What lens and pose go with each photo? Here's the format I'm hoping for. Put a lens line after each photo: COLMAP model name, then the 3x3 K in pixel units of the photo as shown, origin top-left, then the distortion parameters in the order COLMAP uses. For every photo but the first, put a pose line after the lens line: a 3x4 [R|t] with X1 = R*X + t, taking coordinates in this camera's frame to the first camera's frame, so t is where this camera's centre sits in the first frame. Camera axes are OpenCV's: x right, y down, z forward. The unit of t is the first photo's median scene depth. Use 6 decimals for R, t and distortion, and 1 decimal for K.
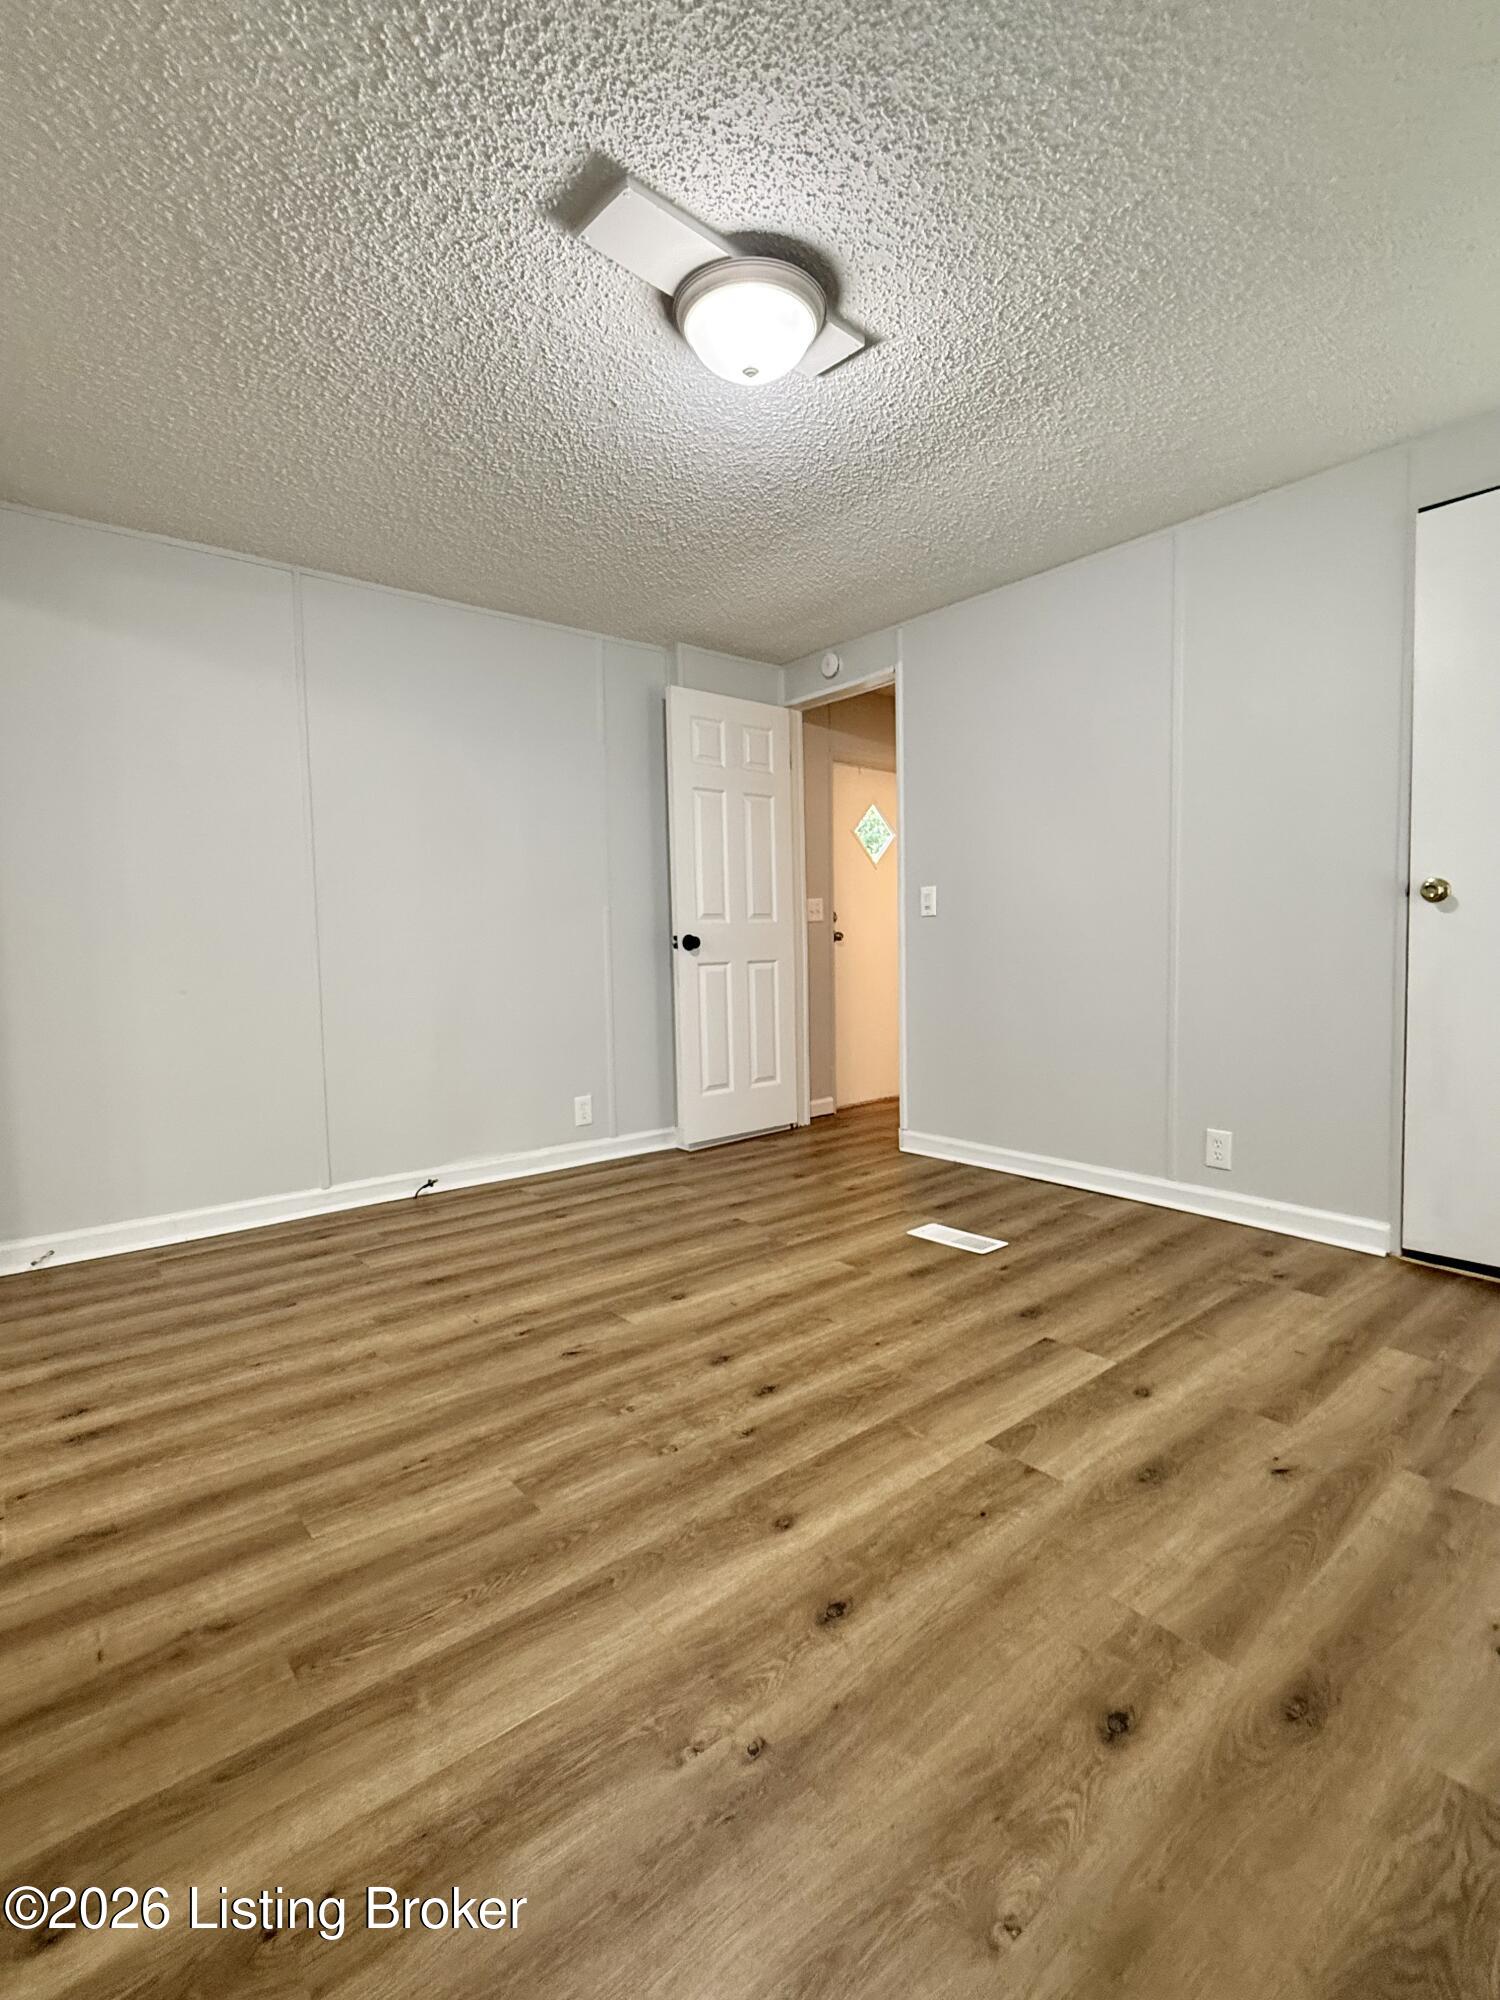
lens RADIAL K [[928.1, 0, 749.9], [0, 928.1, 1005.4], [0, 0, 1]] dist [0.000597, -0.000411]
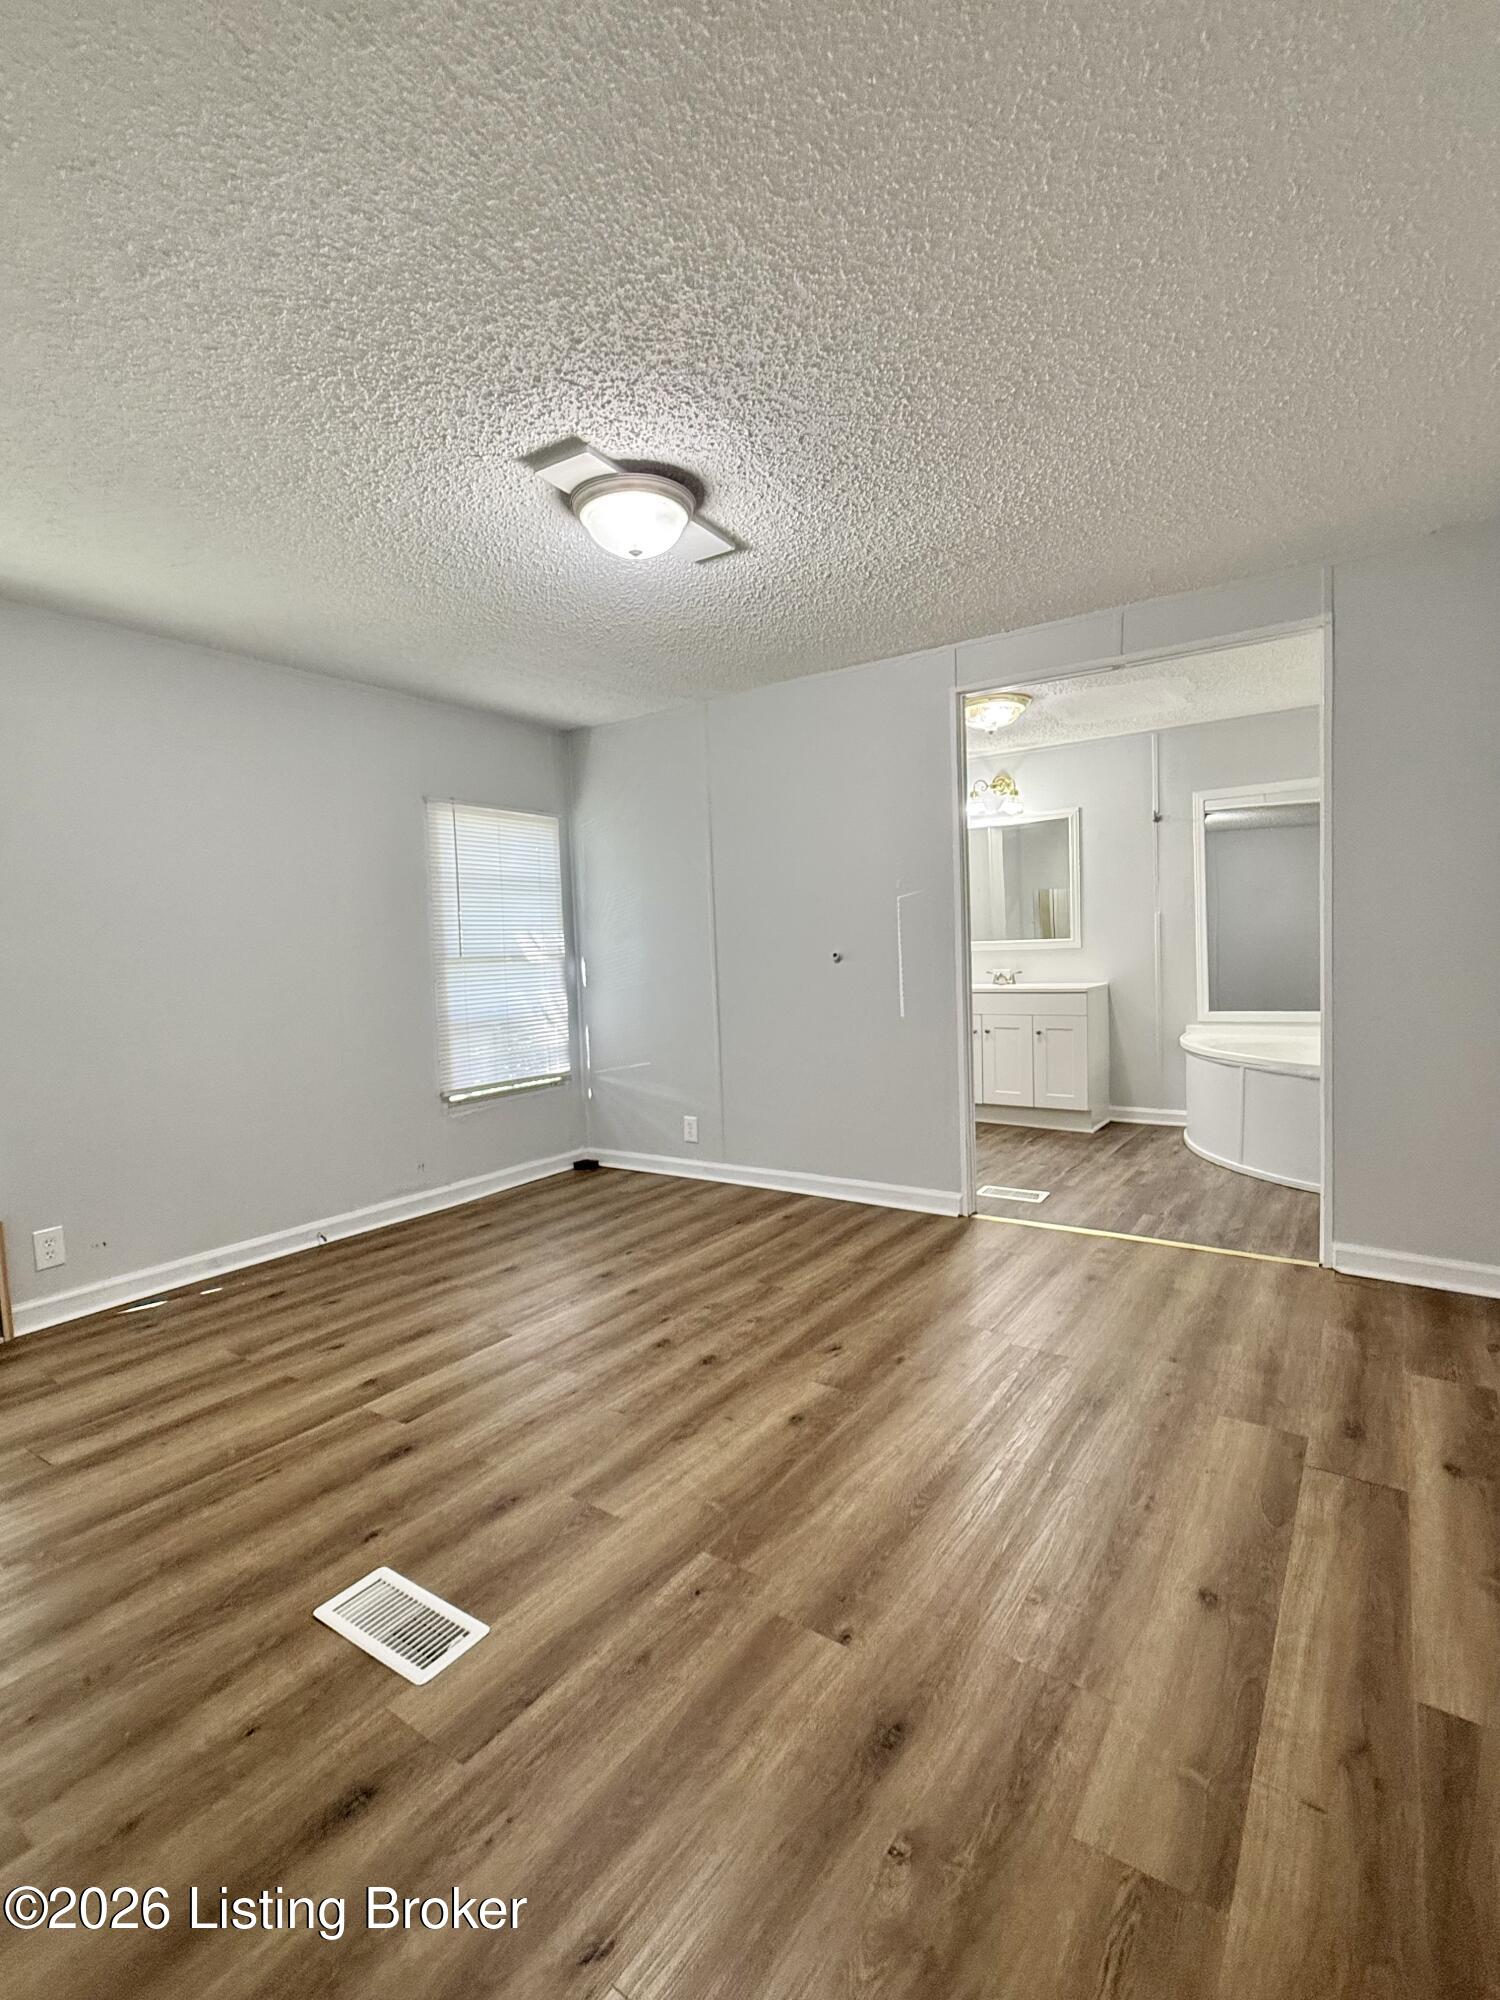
lens RADIAL K [[928.1, 0, 749.9], [0, 928.1, 1005.4], [0, 0, 1]] dist [0.000597, -0.000411]
pose [[-0.962737, 0.063730, -0.262822, 0.196525], [0.029567, 0.990815, 0.131952, -0.220890], [0.268817, 0.119264, -0.955779, 2.035483]]
